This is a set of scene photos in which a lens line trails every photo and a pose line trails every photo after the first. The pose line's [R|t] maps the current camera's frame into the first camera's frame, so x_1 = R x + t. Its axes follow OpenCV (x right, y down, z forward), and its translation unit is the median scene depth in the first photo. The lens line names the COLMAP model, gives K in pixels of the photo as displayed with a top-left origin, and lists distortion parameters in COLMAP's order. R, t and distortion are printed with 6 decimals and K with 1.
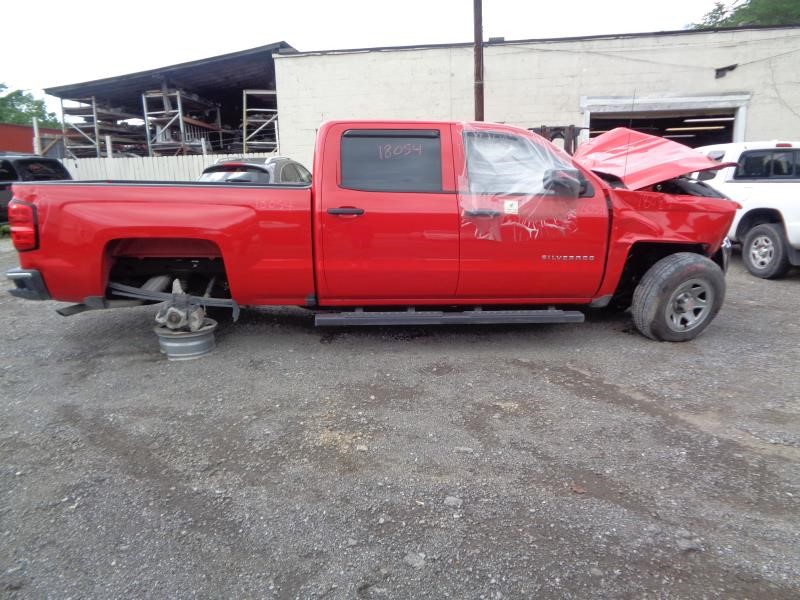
lens RADIAL K [[606.7, 0, 403.8], [0, 606.7, 300.9], [0, 0, 1]] dist [0.003489, 0.015480]
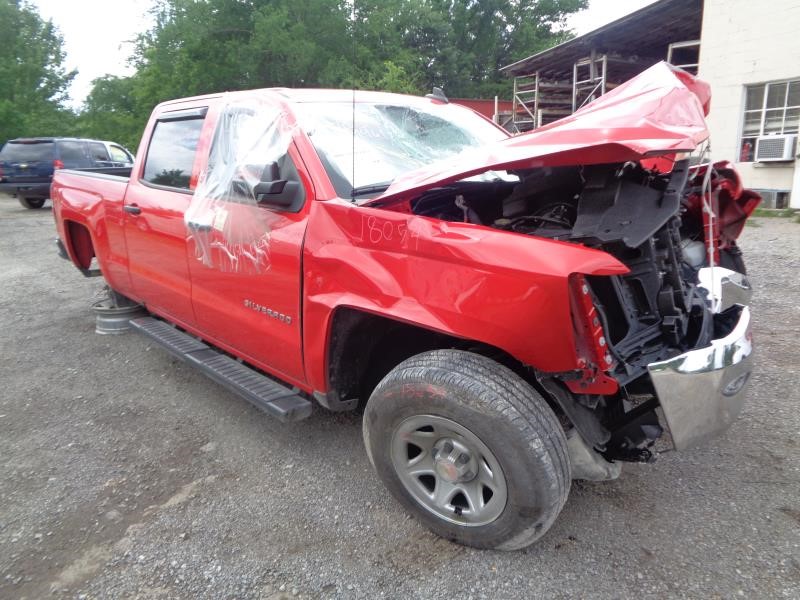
lens RADIAL K [[608.4, 0, 402.6], [0, 608.4, 299.8], [0, 0, 1]] dist [0.008963, 0.007978]
pose [[0.603705, 0.187729, -0.774789, 0.238202], [-0.149361, 0.981304, 0.121386, -0.051041], [0.783091, 0.042442, 0.620457, 0.212398]]
